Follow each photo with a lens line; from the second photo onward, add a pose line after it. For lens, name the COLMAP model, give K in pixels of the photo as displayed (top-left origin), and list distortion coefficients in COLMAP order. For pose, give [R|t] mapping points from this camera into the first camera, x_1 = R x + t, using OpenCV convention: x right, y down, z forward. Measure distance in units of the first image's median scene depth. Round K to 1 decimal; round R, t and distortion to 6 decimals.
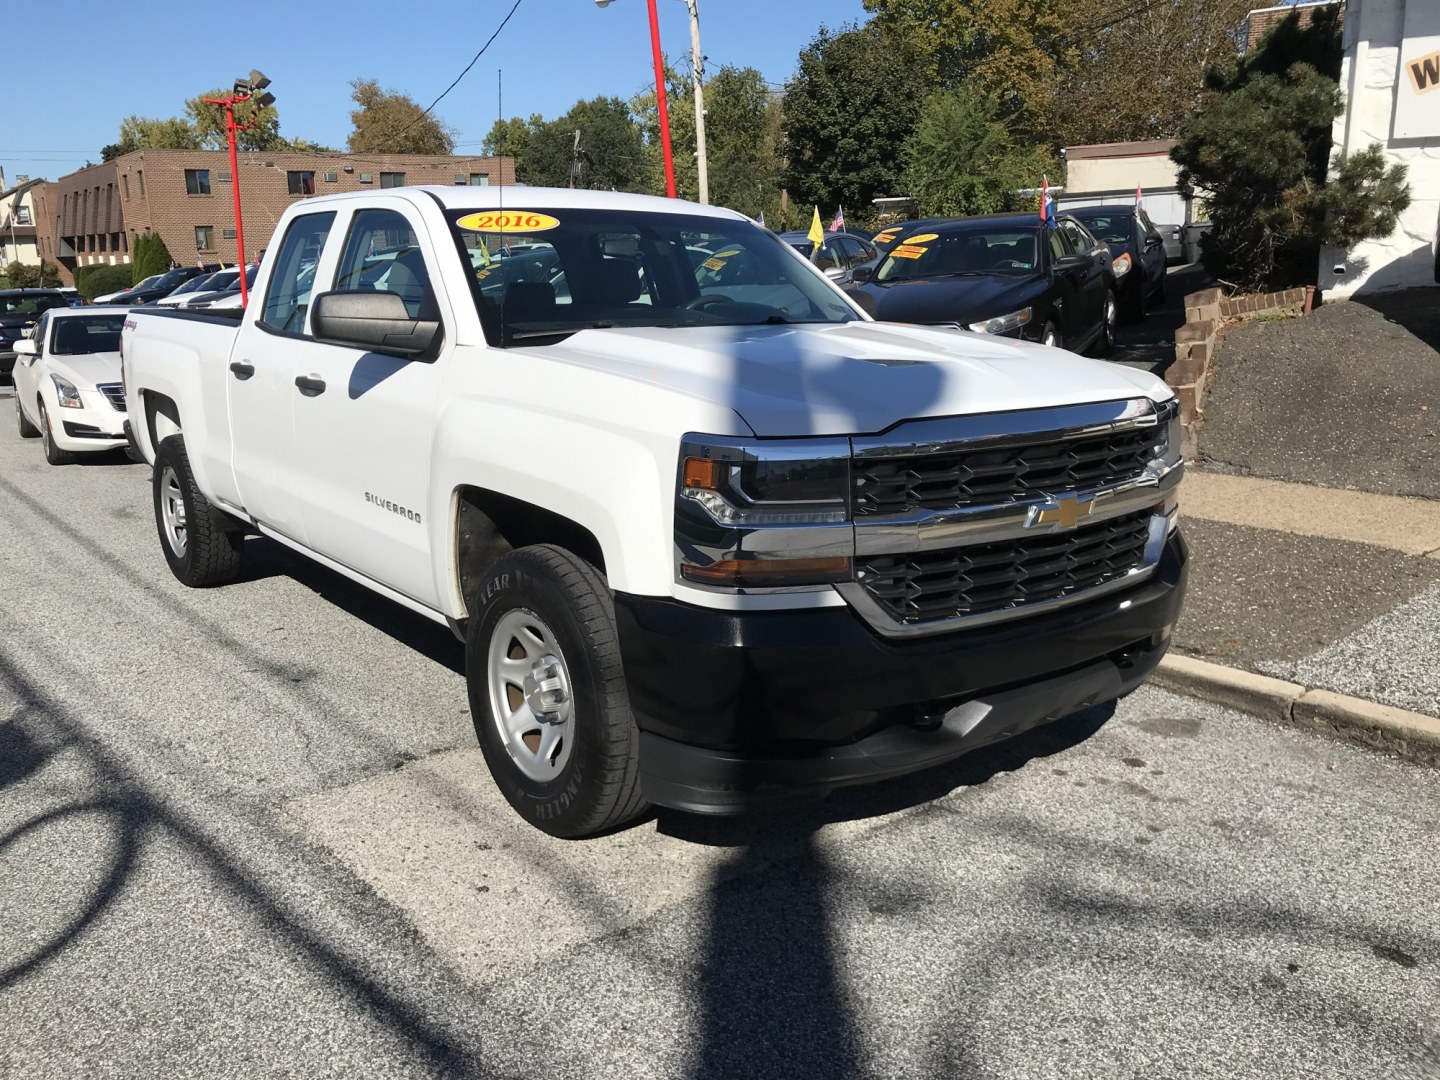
lens RADIAL K [[1175.9, 0, 691.9], [0, 1175.9, 529.9], [0, 0, 1]] dist [0.009784, -0.014364]
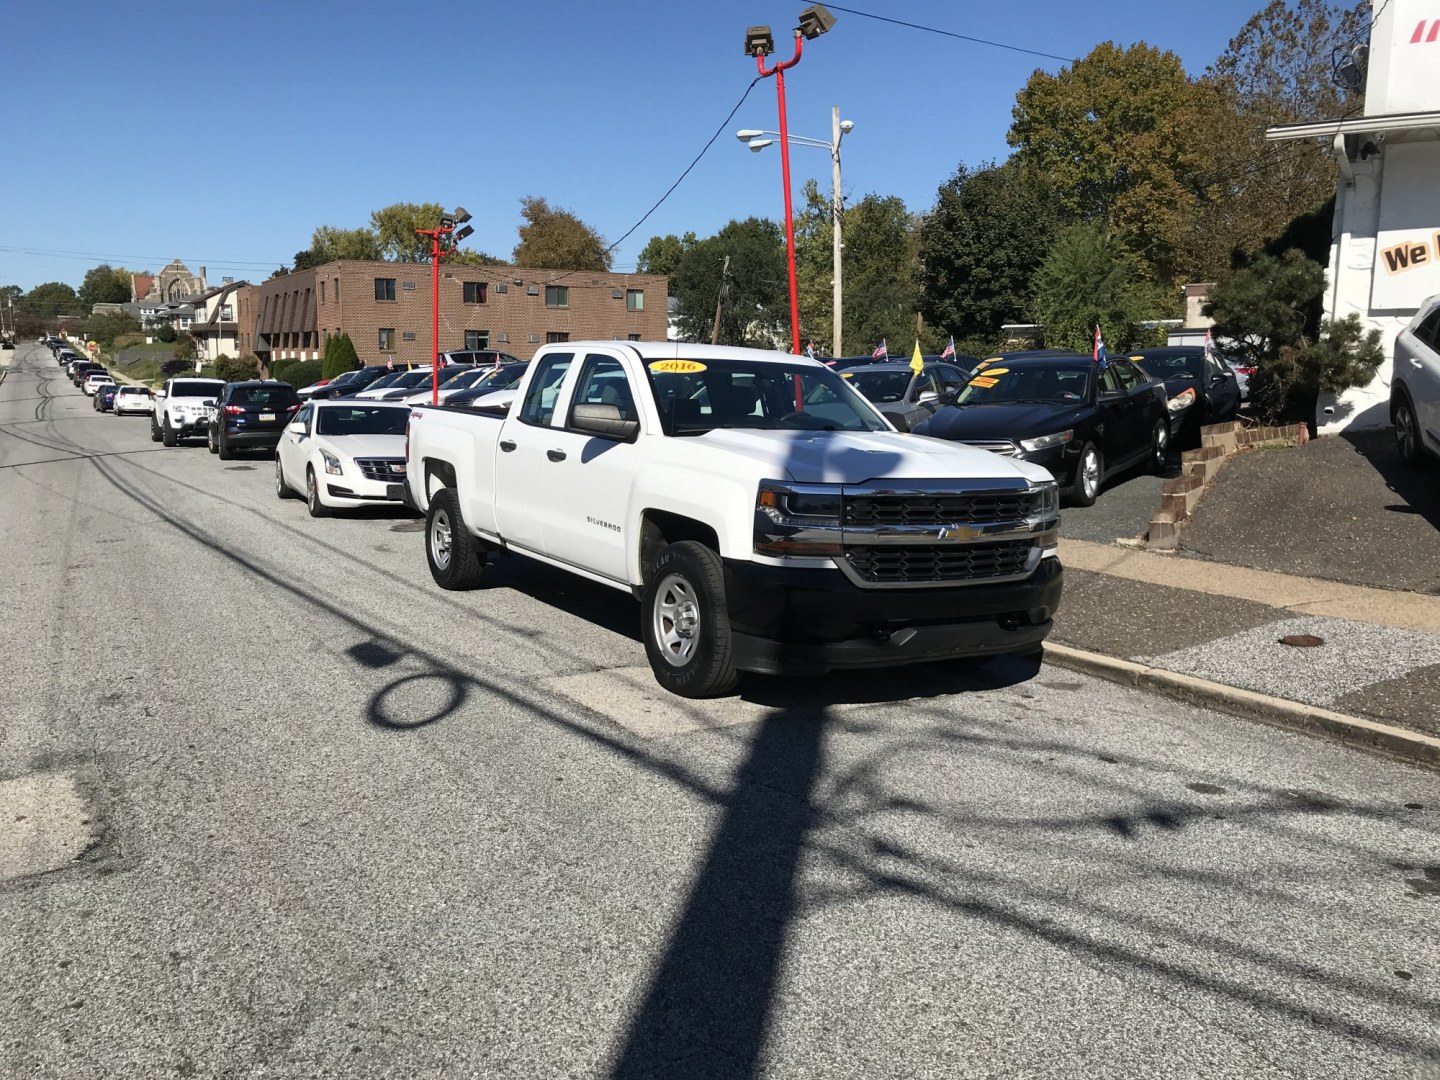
lens RADIAL K [[1180.1, 0, 720.0], [0, 1180.1, 540.0], [0, 0, 1]] dist [0.007485, -0.002463]
pose [[0.994743, 0.049956, -0.089395, 0.031165], [-0.057192, 0.995128, -0.080304, 0.054026], [0.084948, 0.084994, 0.992754, -0.292660]]
